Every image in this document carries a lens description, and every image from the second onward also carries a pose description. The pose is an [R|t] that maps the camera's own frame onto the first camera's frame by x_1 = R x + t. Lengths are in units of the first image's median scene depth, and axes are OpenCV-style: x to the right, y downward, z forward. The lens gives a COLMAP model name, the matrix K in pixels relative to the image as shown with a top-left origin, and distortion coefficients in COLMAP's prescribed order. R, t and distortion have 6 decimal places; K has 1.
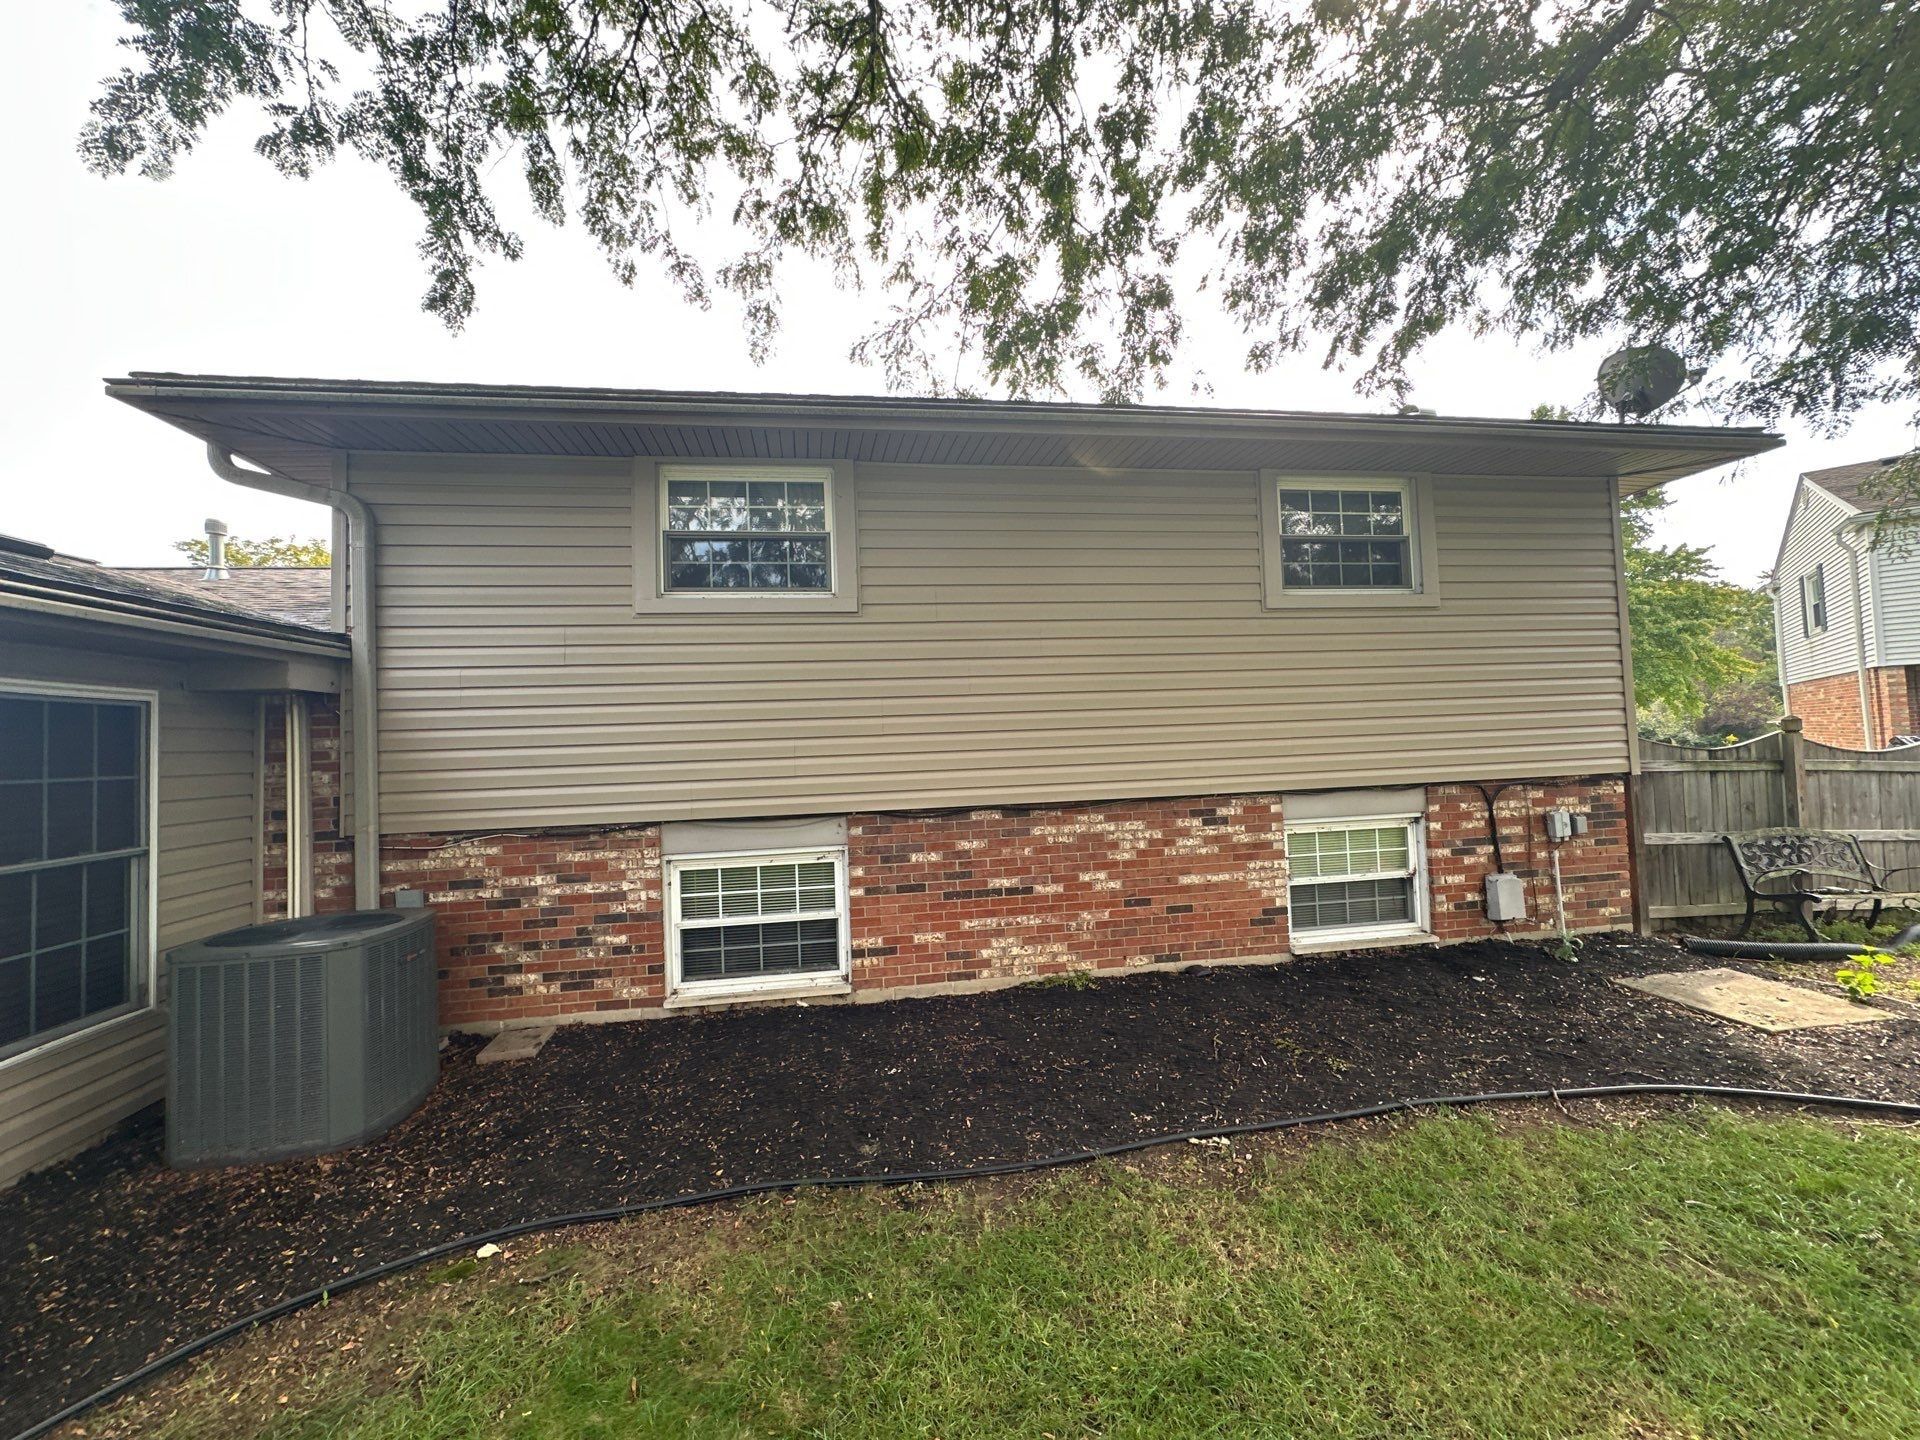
lens RADIAL K [[770.3, 0, 961.9], [0, 770.3, 720.6], [0, 0, 1]] dist [-0.002902, 0.000528]
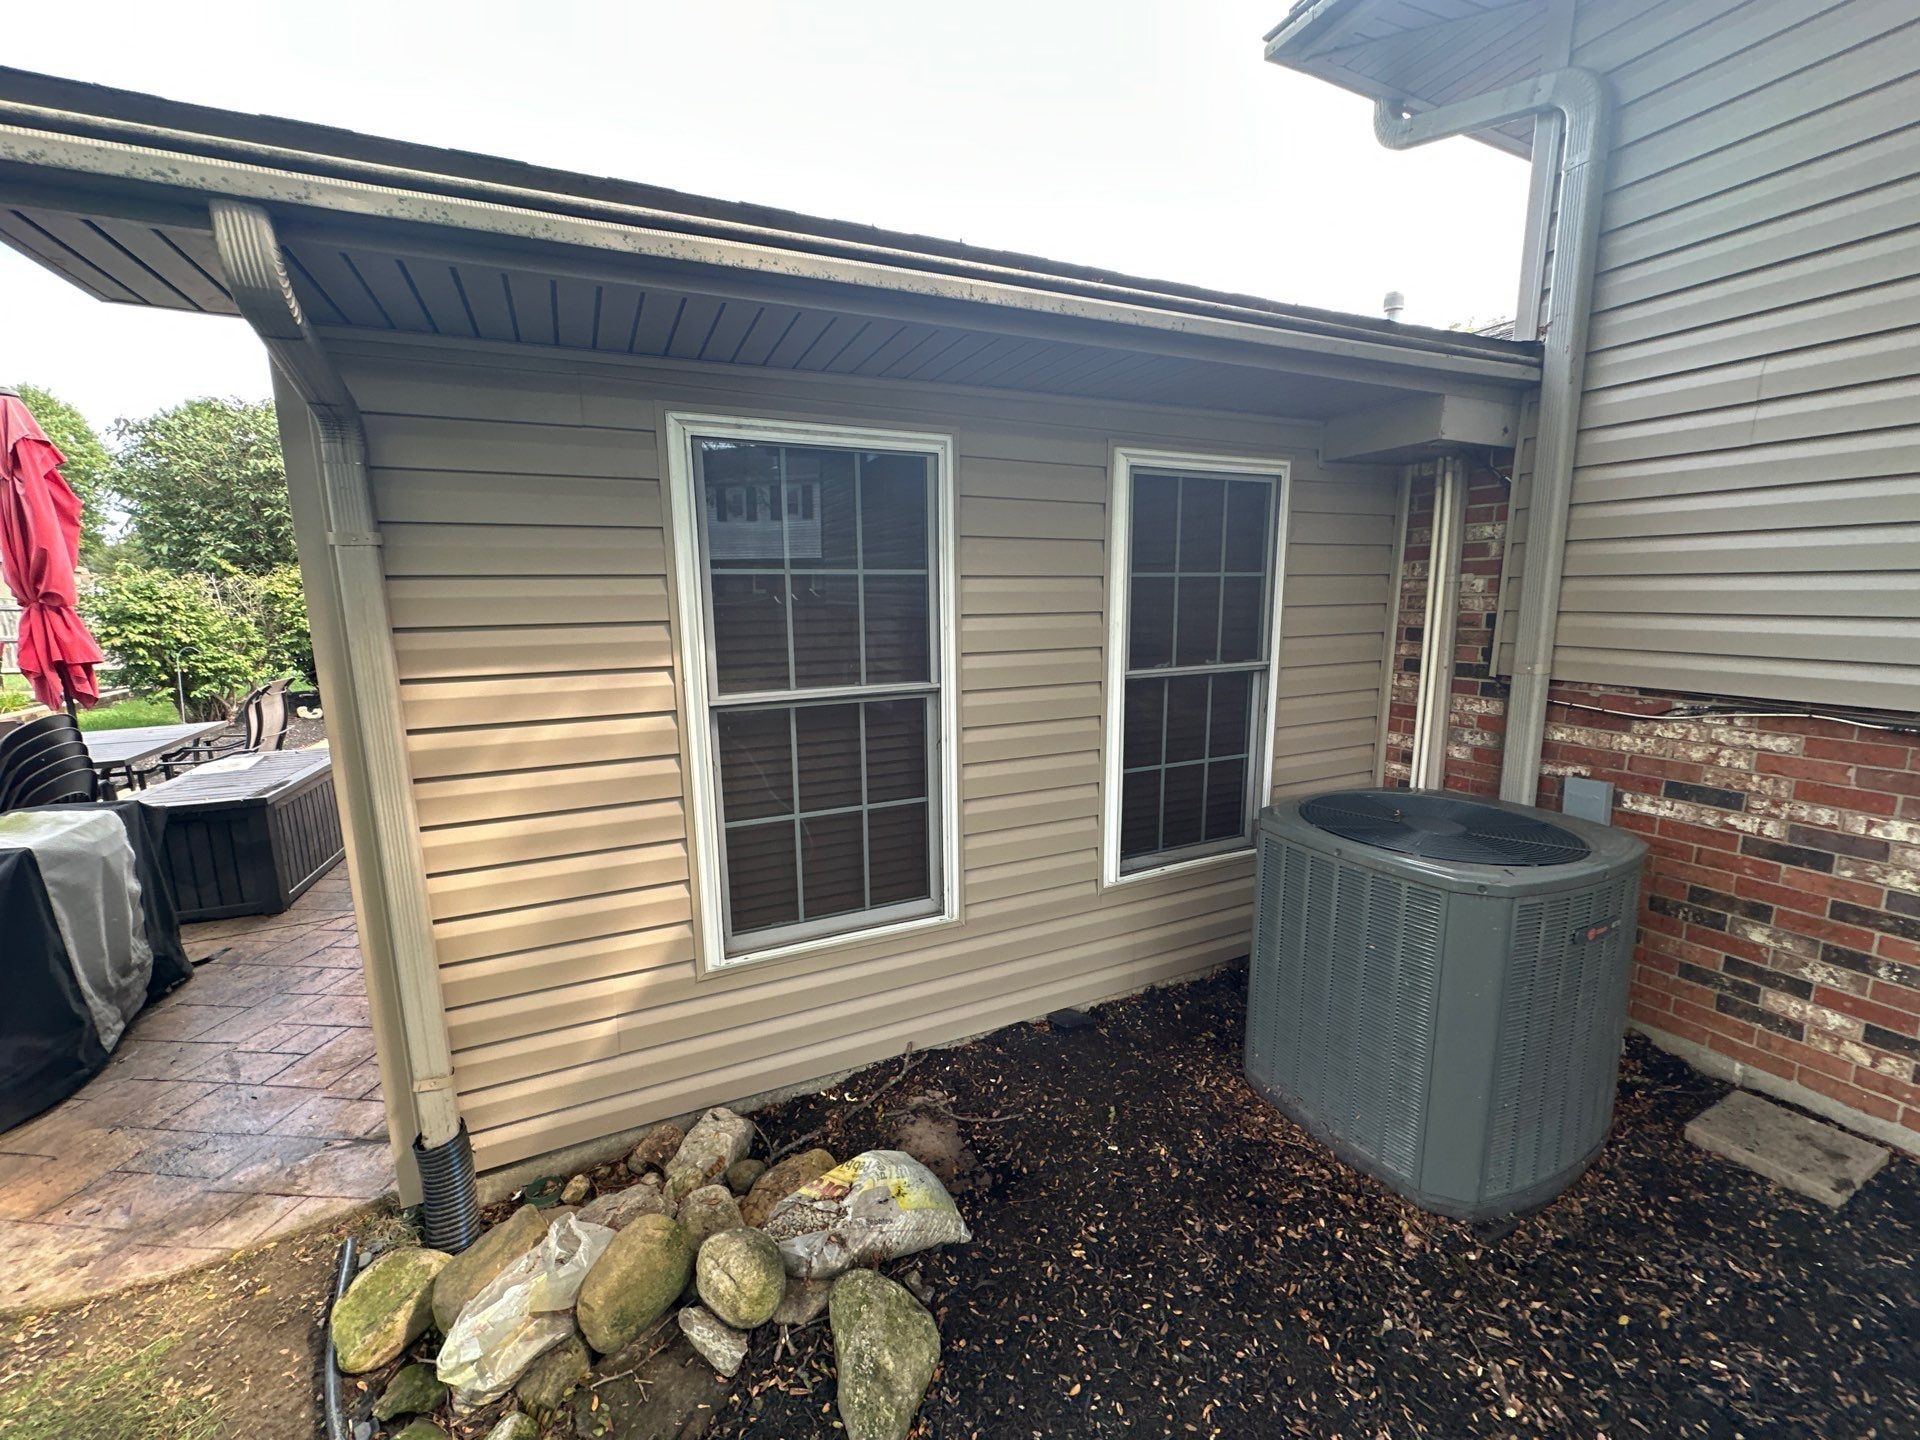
lens RADIAL K [[770.3, 0, 957.2], [0, 770.3, 718.0], [0, 0, 1]] dist [-0.002902, 0.000528]
pose [[0.288937, 0.189823, -0.938340, -0.314899], [0.032302, 0.977654, 0.207723, 0.035497], [0.956803, -0.090329, 0.276349, 0.377683]]
